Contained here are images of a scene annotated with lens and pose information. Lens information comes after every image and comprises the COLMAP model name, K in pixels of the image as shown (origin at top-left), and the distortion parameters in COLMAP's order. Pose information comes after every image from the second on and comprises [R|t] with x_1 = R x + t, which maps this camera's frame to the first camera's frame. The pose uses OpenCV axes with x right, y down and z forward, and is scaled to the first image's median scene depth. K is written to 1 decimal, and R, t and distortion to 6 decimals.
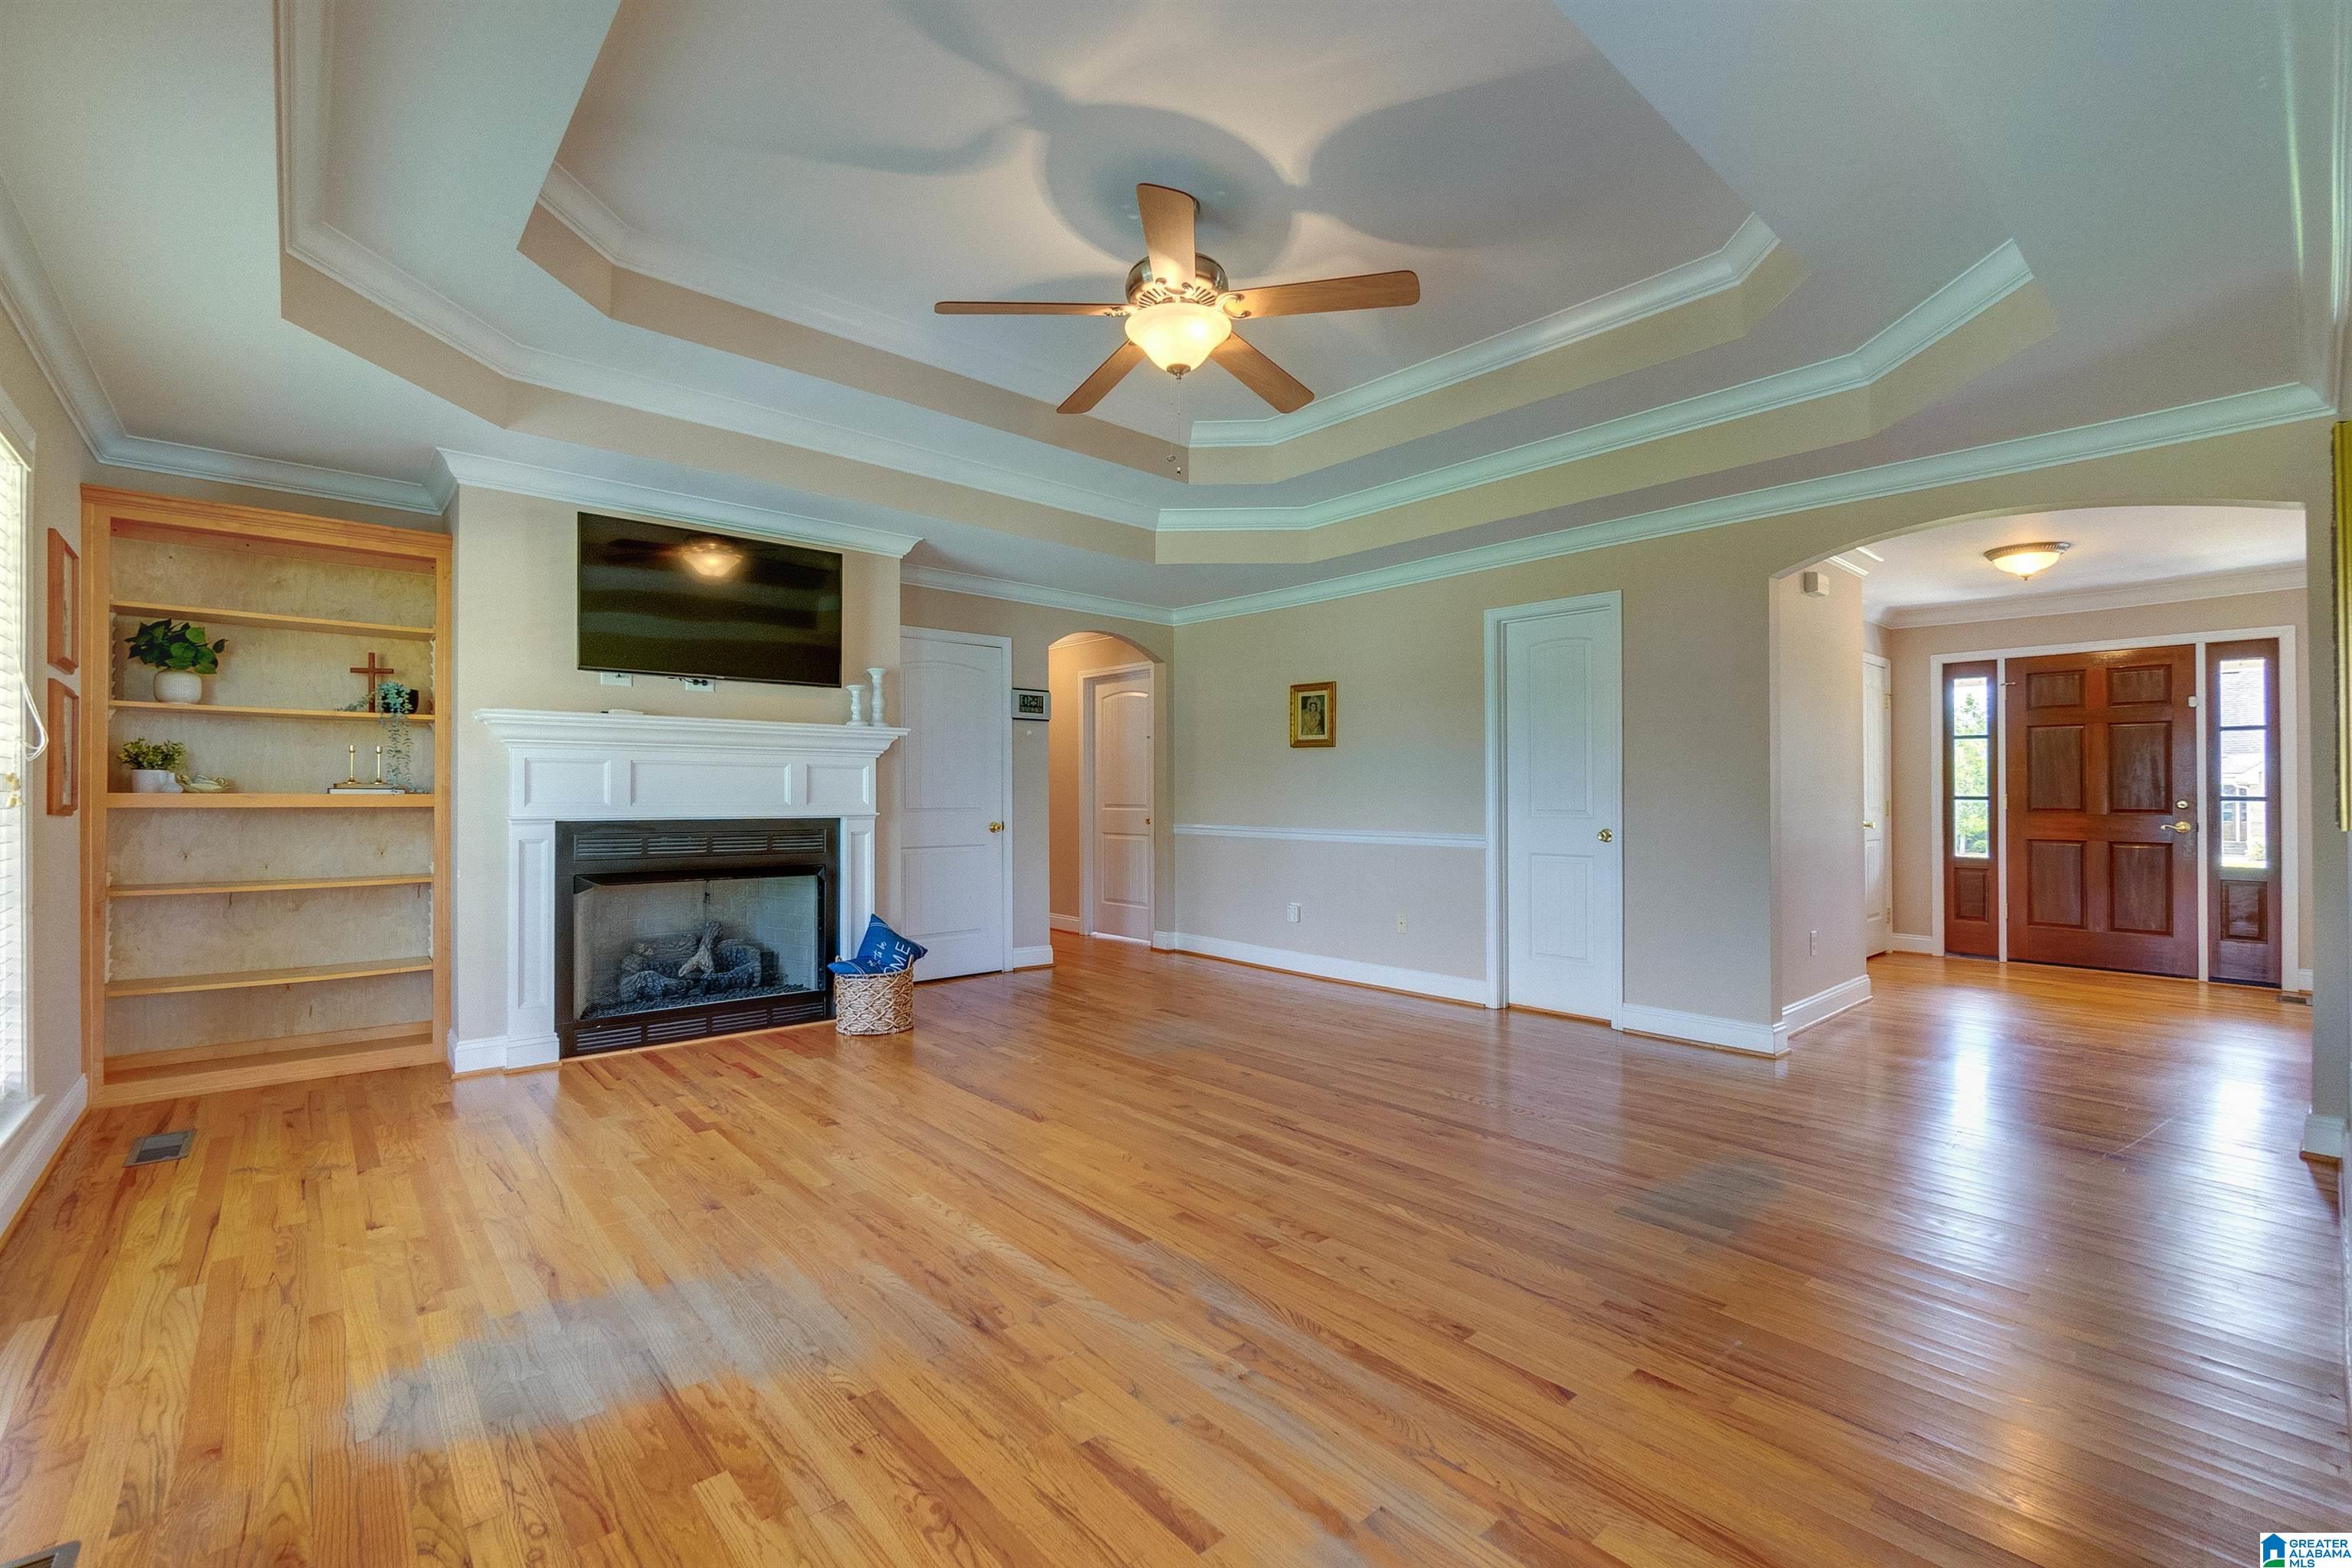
lens RADIAL K [[1015.5, 0, 1181.4], [0, 1015.5, 786.5], [0, 0, 1]] dist [-0.001213, 0.000736]
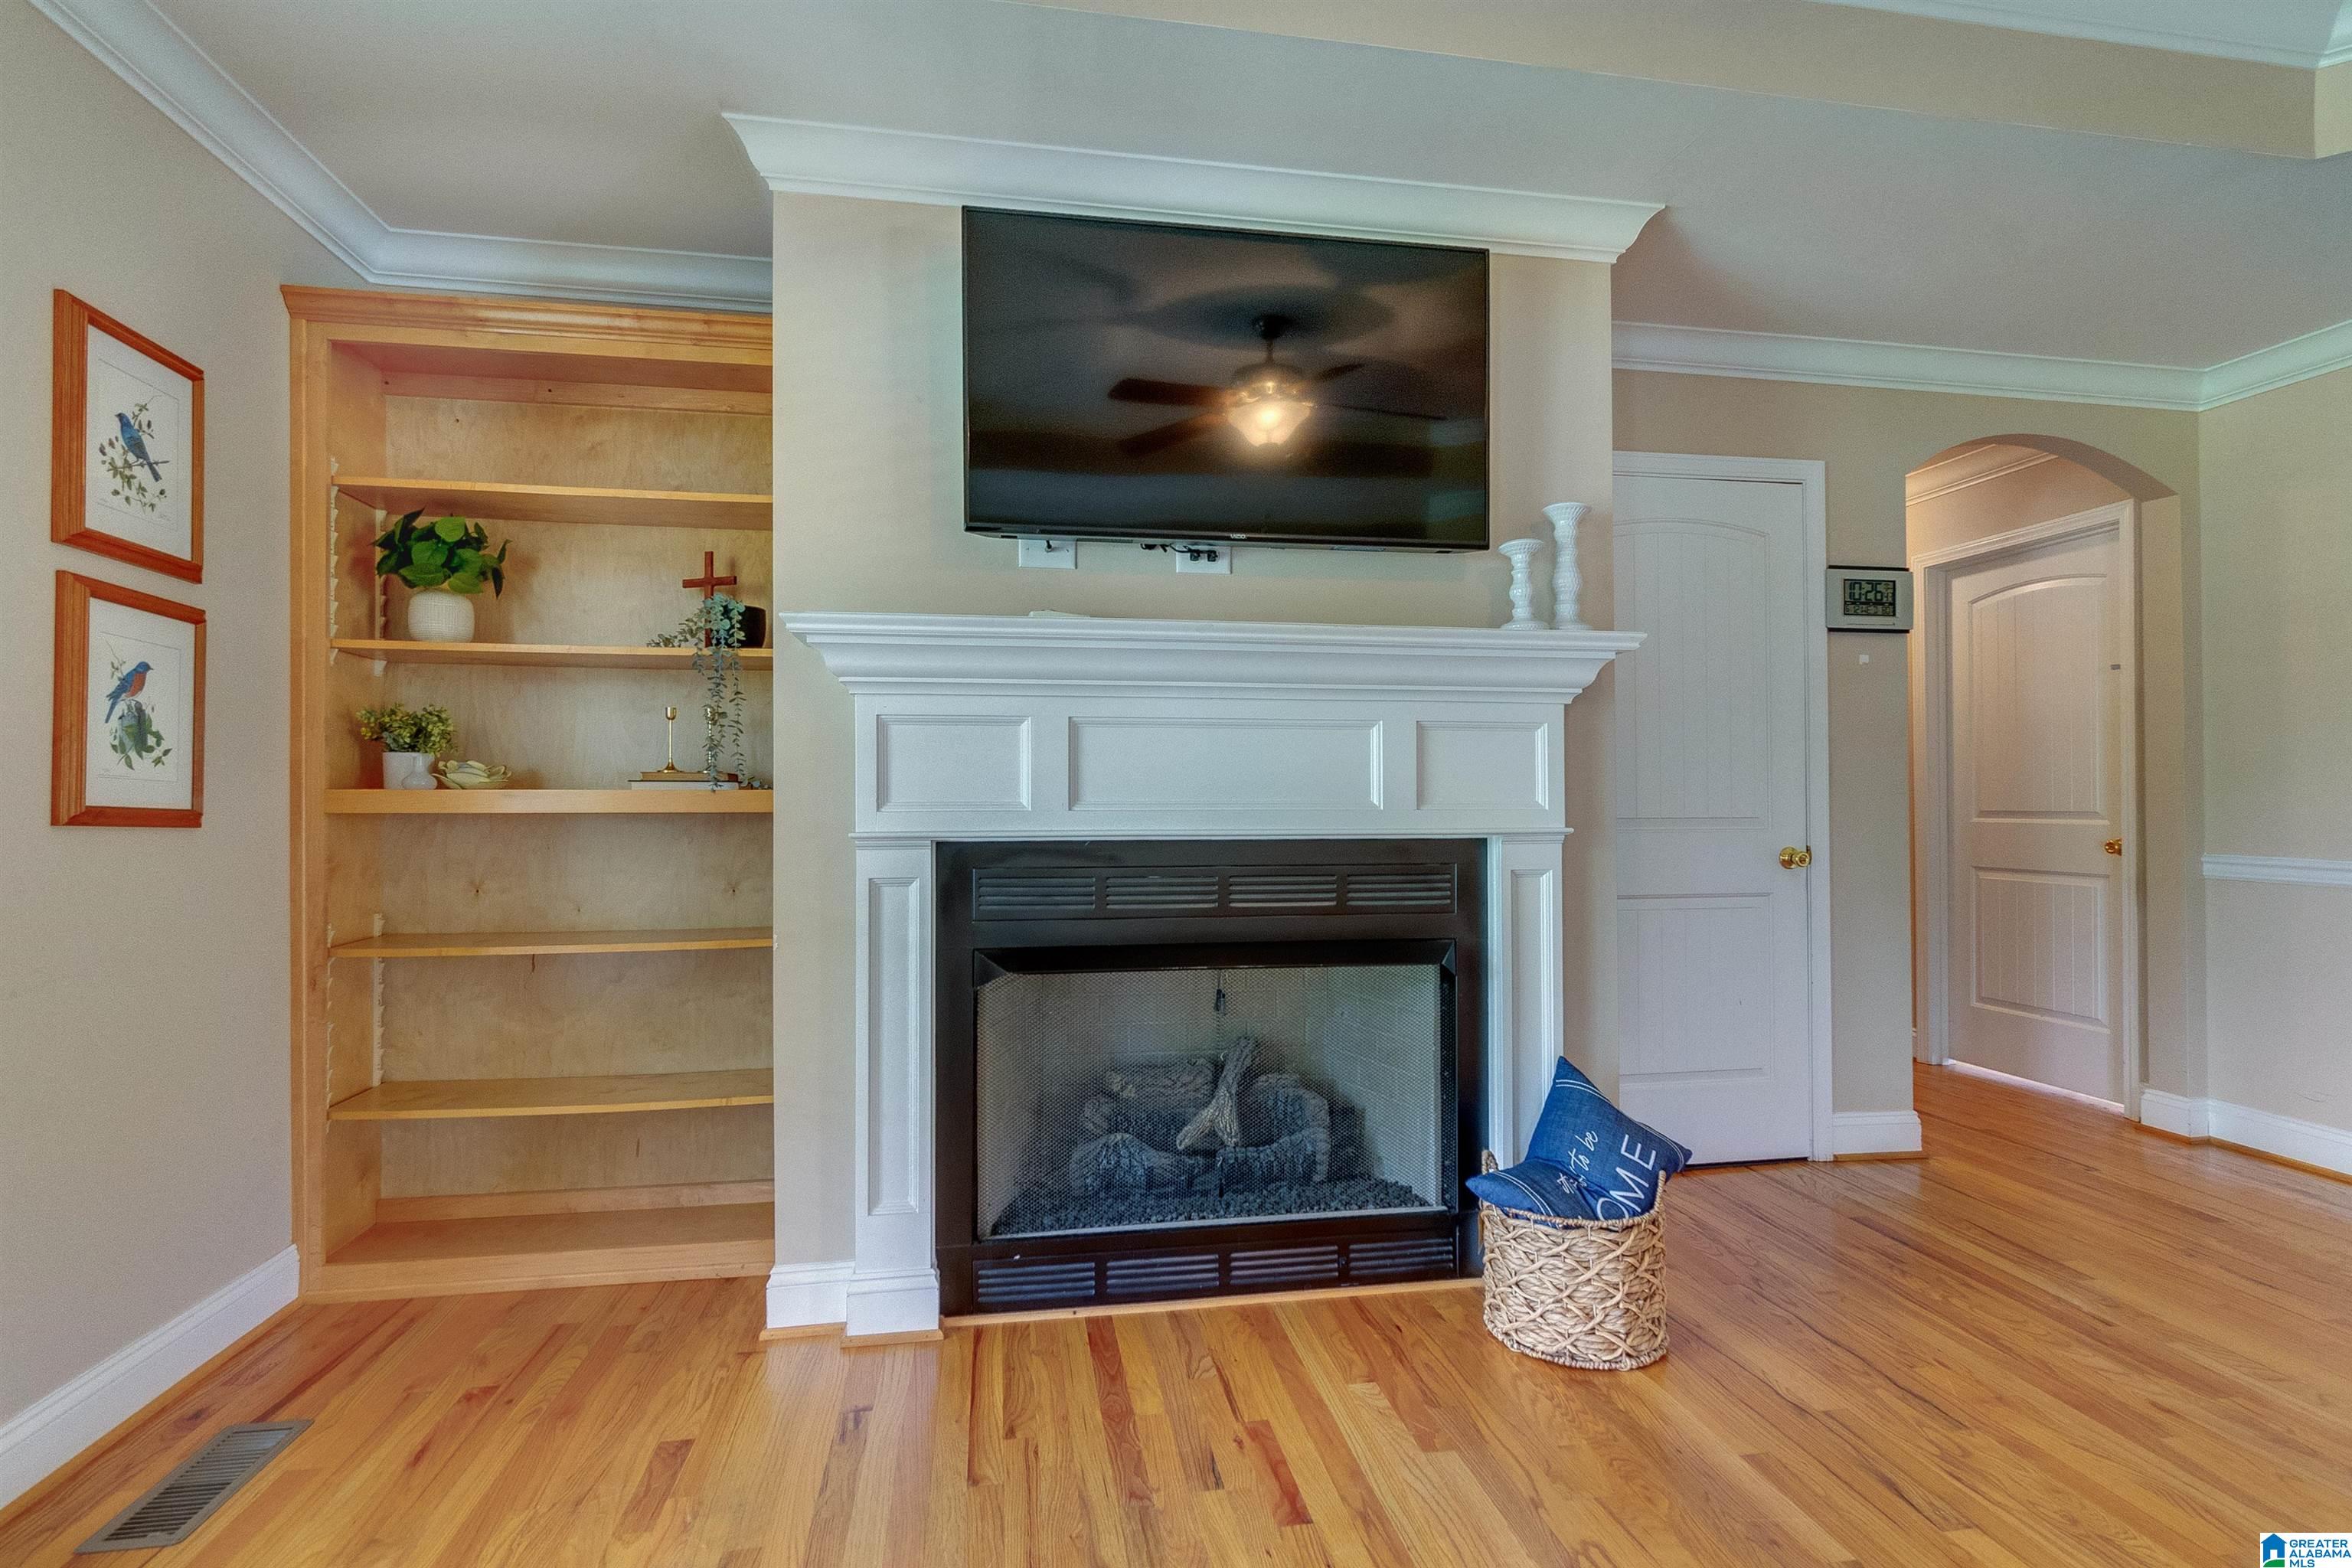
lens RADIAL K [[1150.0, 0, 1188.5], [0, 1150.0, 805.5], [0, 0, 1]] dist [-0.004176, 0.001151]
pose [[0.853738, -0.001535, -0.520700, -0.213855], [0.007651, 0.999925, 0.009597, 0.011696], [0.520646, -0.012177, 0.853686, 0.576184]]
